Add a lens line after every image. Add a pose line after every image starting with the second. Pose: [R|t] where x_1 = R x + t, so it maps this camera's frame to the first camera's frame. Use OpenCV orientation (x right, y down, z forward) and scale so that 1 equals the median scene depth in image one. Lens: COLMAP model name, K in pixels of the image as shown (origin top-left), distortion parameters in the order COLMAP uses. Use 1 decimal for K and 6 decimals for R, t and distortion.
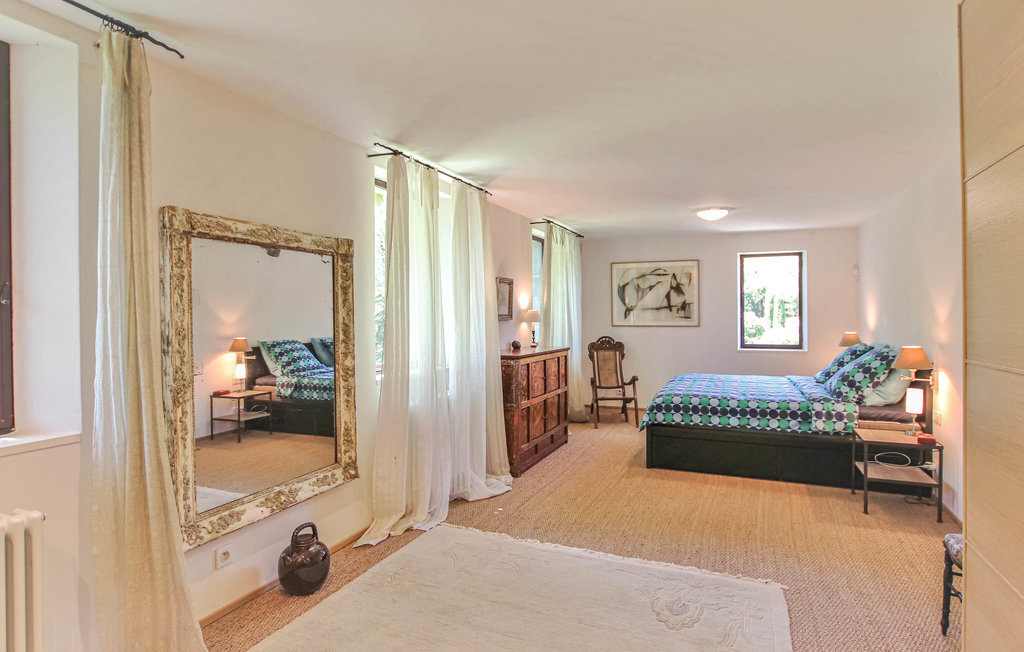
lens RADIAL K [[602.6, 0, 512.0], [0, 602.6, 326.0], [0, 0, 1]] dist [0.001241, 0.000377]
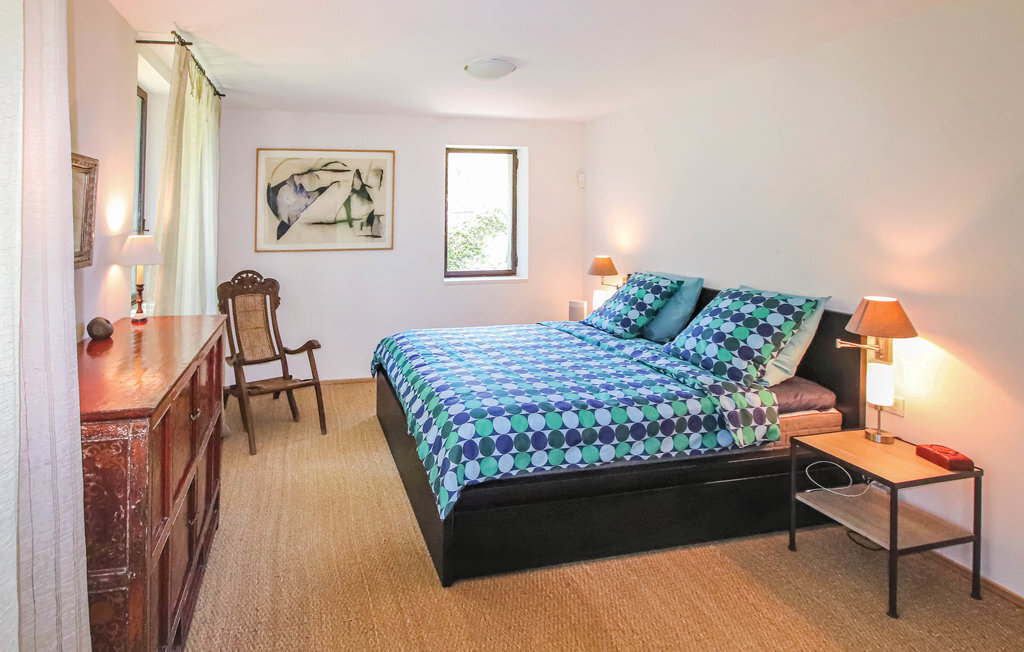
lens RADIAL K [[645.3, 0, 511.5], [0, 645.3, 180.1], [0, 0, 1]] dist [-0.024677, 0.001339]
pose [[0.794180, 0.036410, 0.606590, -0.025193], [0.011808, 0.997090, -0.075309, -0.021238], [-0.607567, 0.066971, 0.791440, 0.350116]]
